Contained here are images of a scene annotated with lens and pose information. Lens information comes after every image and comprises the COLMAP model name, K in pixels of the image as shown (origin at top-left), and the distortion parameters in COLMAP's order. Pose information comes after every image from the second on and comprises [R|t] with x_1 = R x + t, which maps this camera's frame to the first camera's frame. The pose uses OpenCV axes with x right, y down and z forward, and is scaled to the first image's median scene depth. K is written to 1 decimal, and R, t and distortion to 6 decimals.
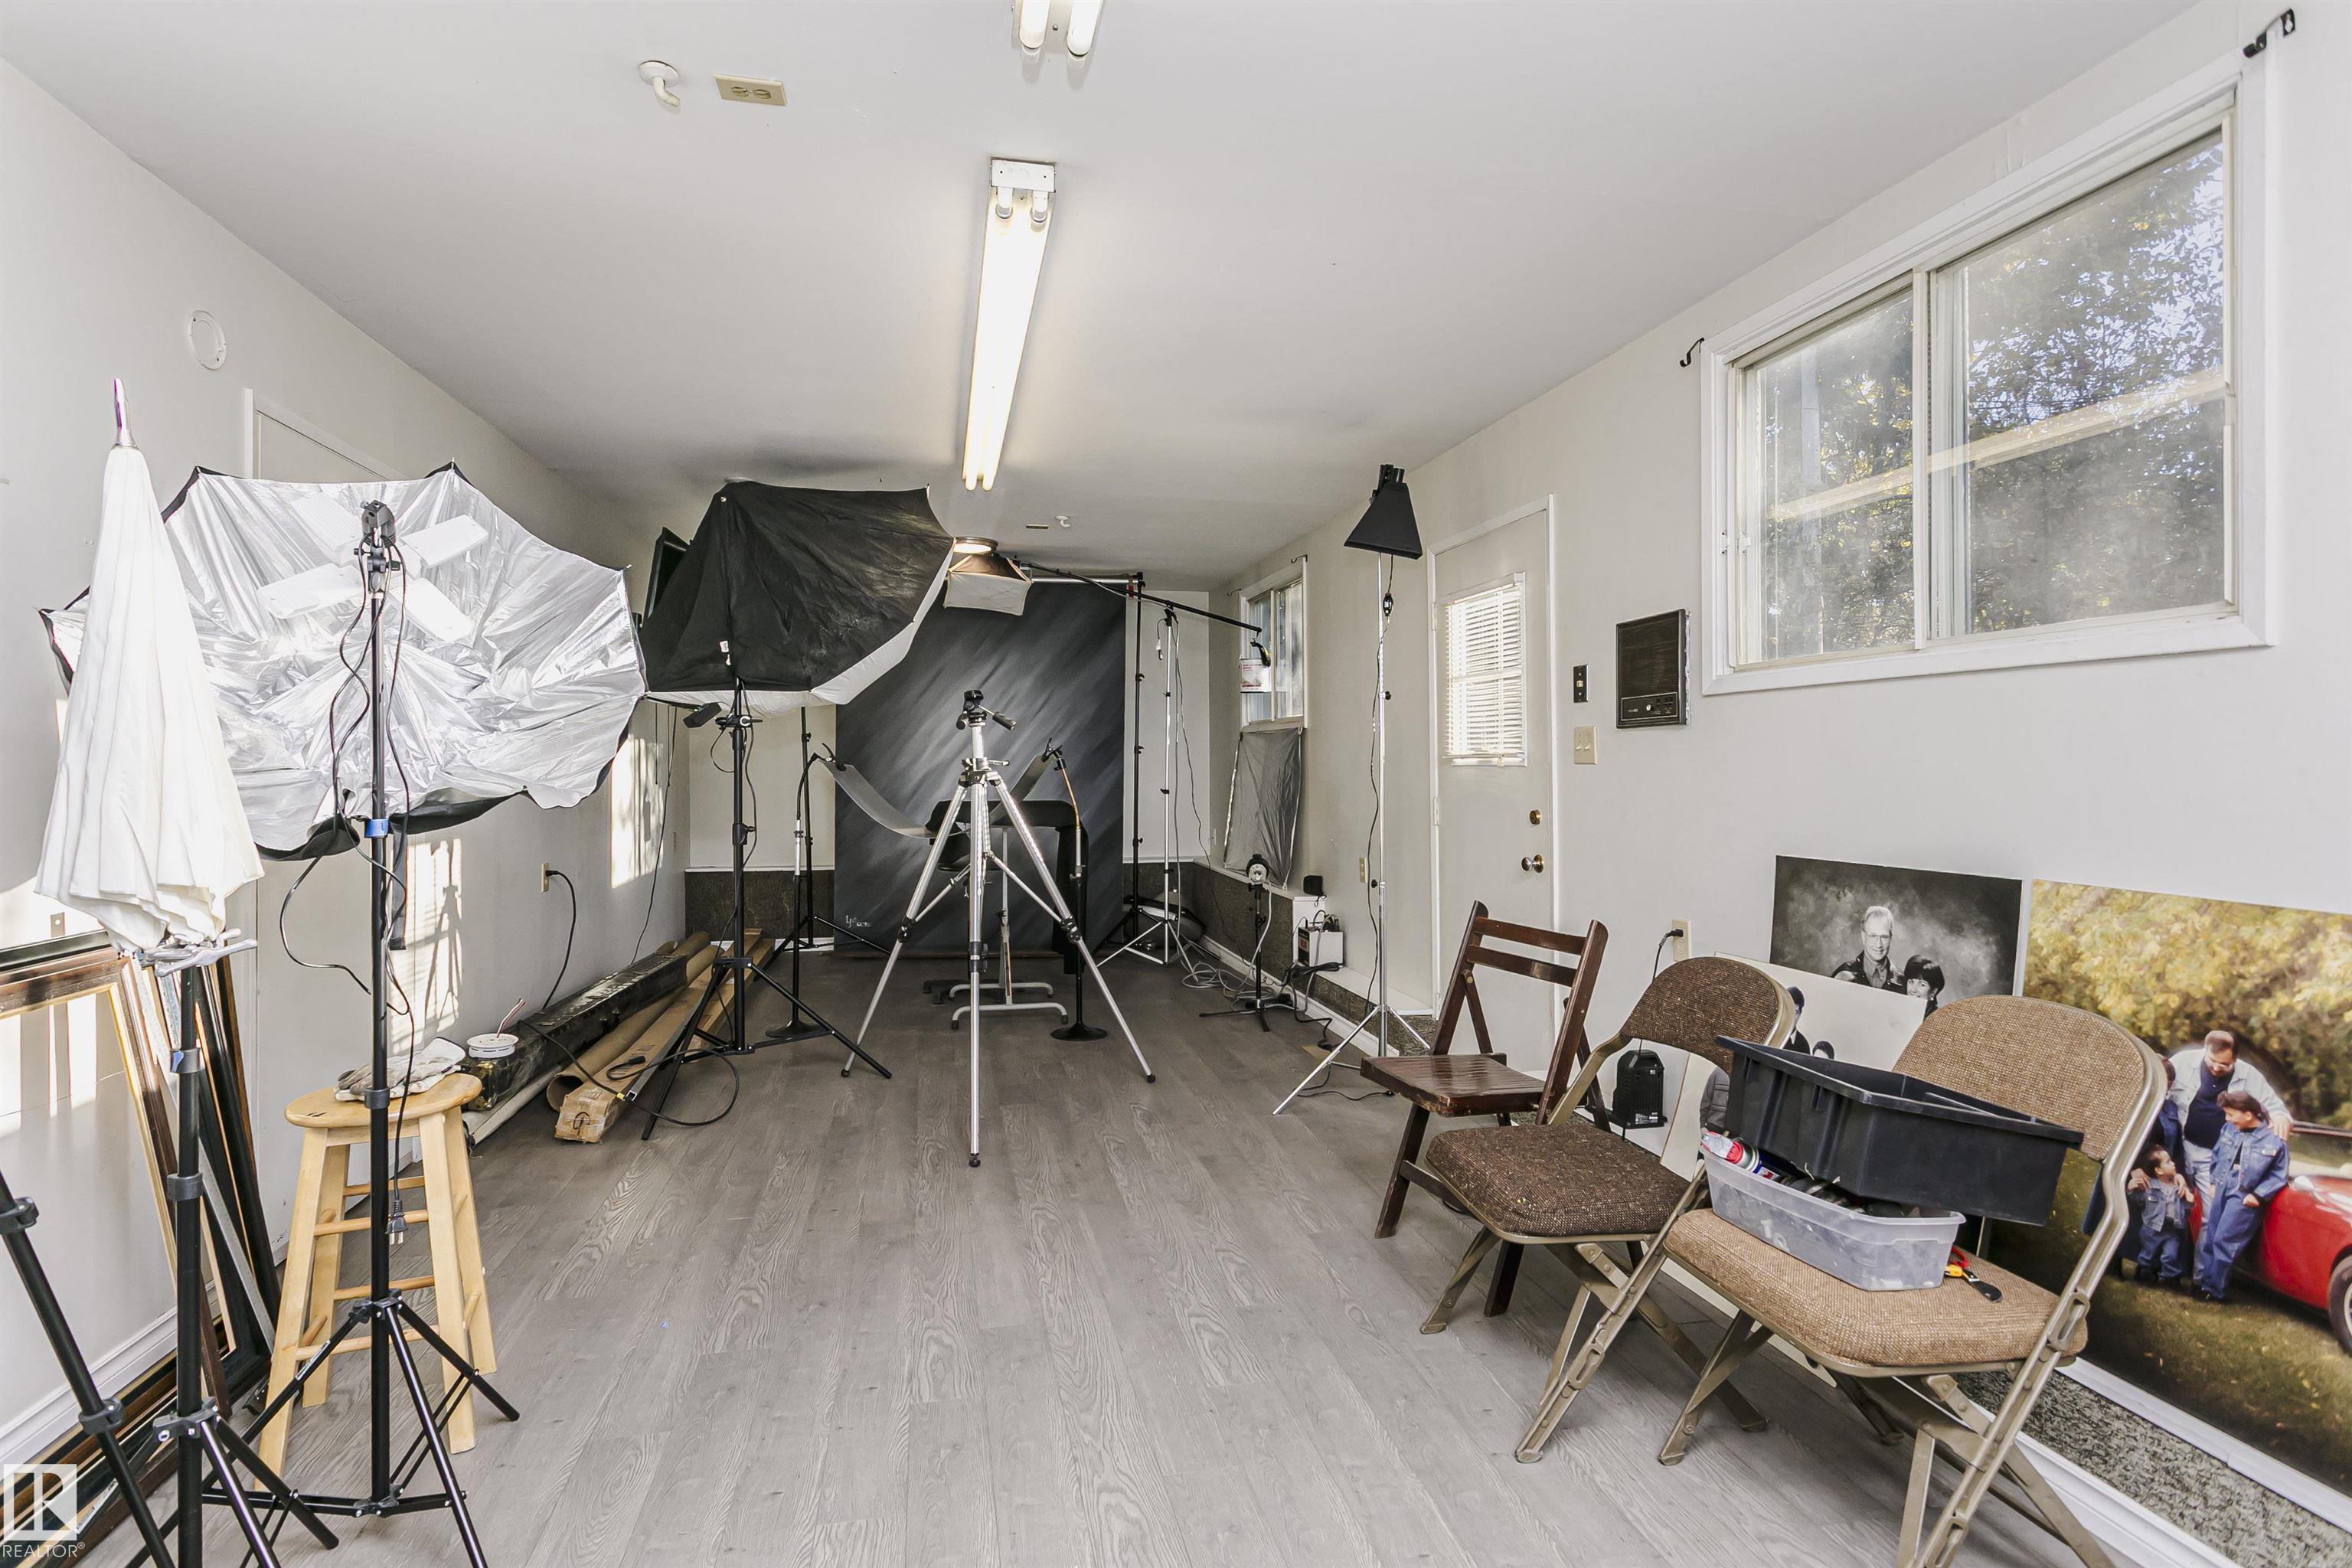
lens RADIAL K [[1137.0, 0, 1165.6], [0, 1137.0, 765.1], [0, 0, 1]] dist [-0.003358, 0.000492]
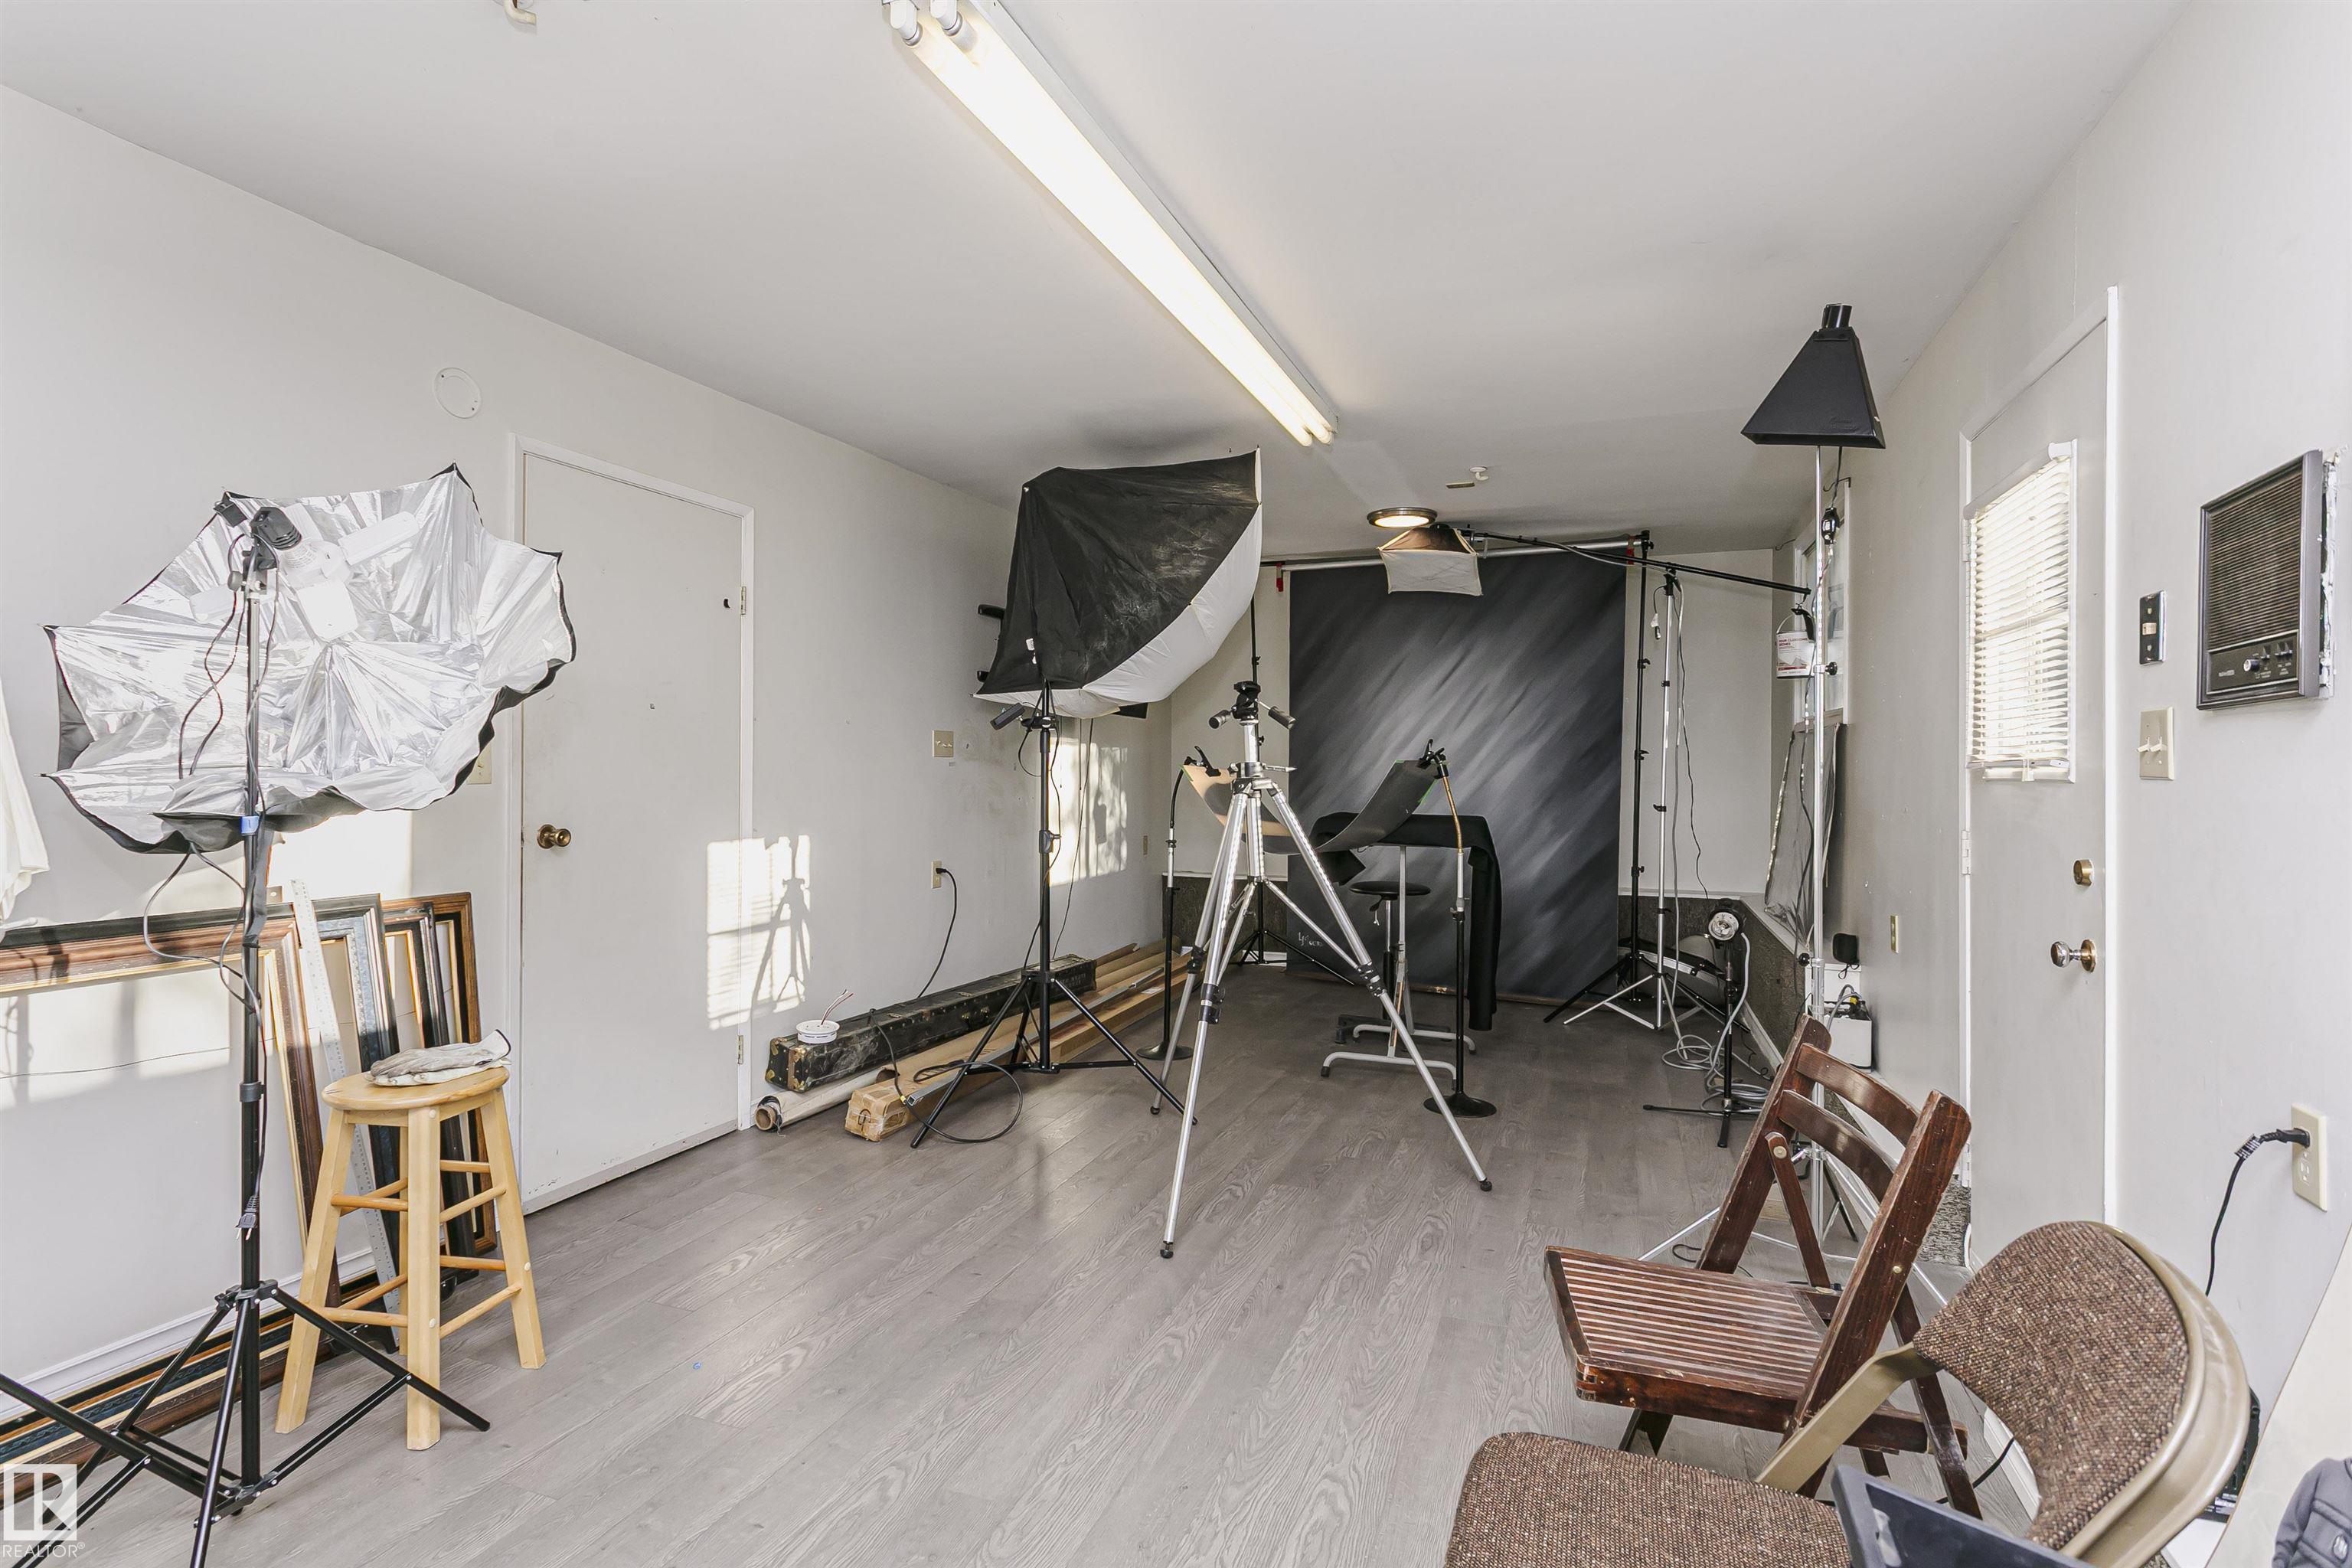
lens RADIAL K [[1148.1, 0, 1165.4], [0, 1148.1, 781.2], [0, 0, 1]] dist [0.001104, 0.001428]
pose [[0.837376, 0.013878, -0.546451, 0.238190], [-0.009577, 0.999897, 0.010719, -0.001023], [0.546544, -0.003743, 0.837422, 0.255860]]
